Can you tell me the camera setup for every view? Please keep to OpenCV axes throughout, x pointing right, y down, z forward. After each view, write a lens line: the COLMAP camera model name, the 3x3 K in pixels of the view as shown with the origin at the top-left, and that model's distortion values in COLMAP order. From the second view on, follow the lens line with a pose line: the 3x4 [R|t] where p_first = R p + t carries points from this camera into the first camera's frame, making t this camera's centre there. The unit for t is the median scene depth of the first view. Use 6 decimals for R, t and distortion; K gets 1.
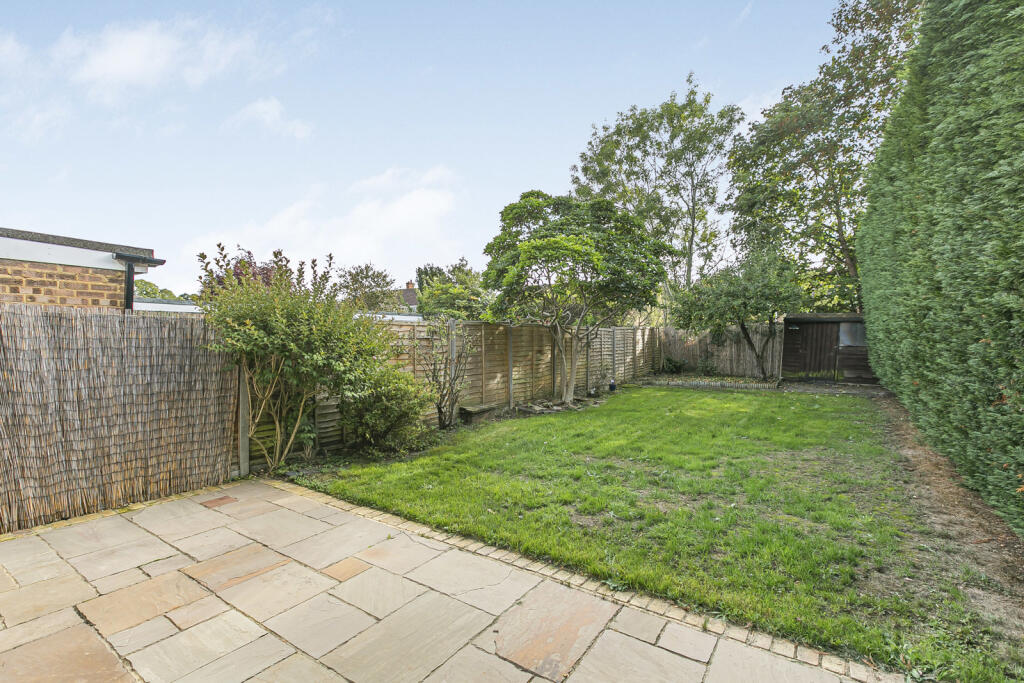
lens RADIAL K [[454.2, 0, 504.5], [0, 454.2, 344.7], [0, 0, 1]] dist [0.002790, -0.000269]
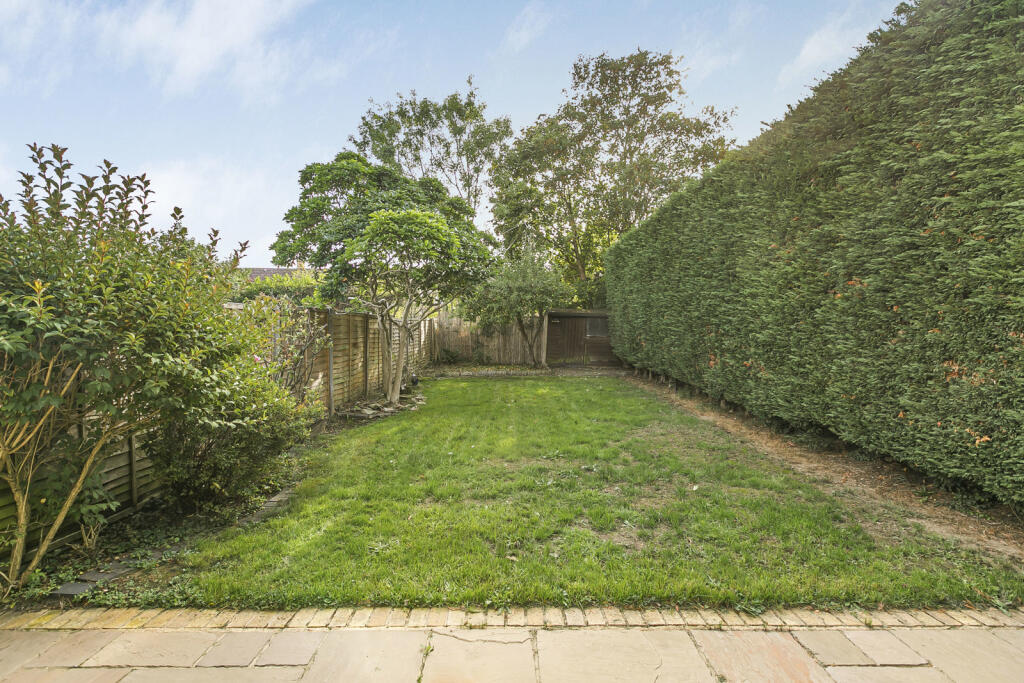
lens RADIAL K [[454.2, 0, 513.7], [0, 454.2, 336.0], [0, 0, 1]] dist [0.002790, -0.000269]
pose [[0.825400, -0.004096, 0.564534, -0.347491], [0.004640, 0.999989, 0.000472, 0.000414], [-0.564530, 0.002230, 0.825410, 0.295349]]
